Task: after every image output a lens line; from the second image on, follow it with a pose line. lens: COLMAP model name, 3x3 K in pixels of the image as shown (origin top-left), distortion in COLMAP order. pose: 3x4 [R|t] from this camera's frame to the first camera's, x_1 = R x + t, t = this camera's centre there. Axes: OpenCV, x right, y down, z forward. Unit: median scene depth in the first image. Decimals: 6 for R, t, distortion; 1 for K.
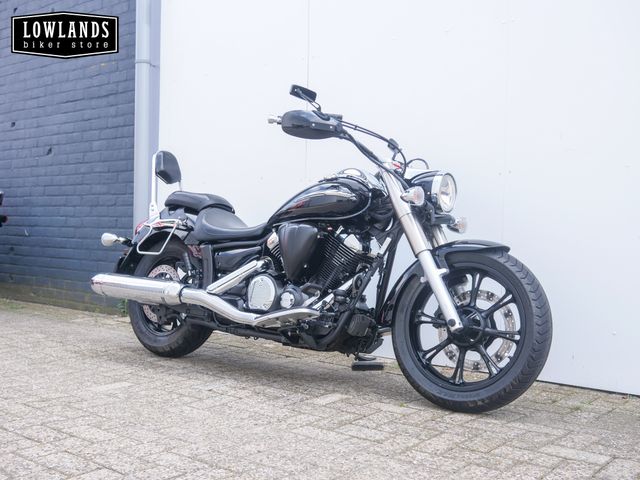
lens RADIAL K [[744.7, 0, 320.0], [0, 744.7, 240.0], [0, 0, 1]] dist [-0.016510, 0.011996]
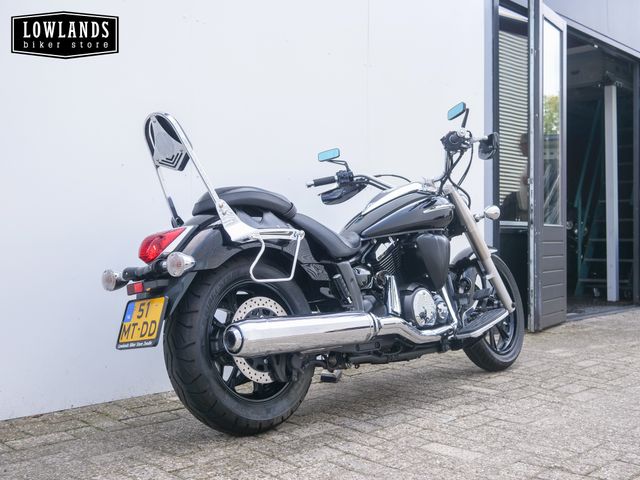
lens RADIAL K [[744.7, 0, 320.0], [0, 744.7, 240.0], [0, 0, 1]] dist [-0.016510, 0.011996]
pose [[0.063763, -0.019722, 0.997770, -1.047131], [0.019734, 0.999634, 0.018497, -0.034785], [-0.997770, 0.018511, 0.064128, 1.080759]]
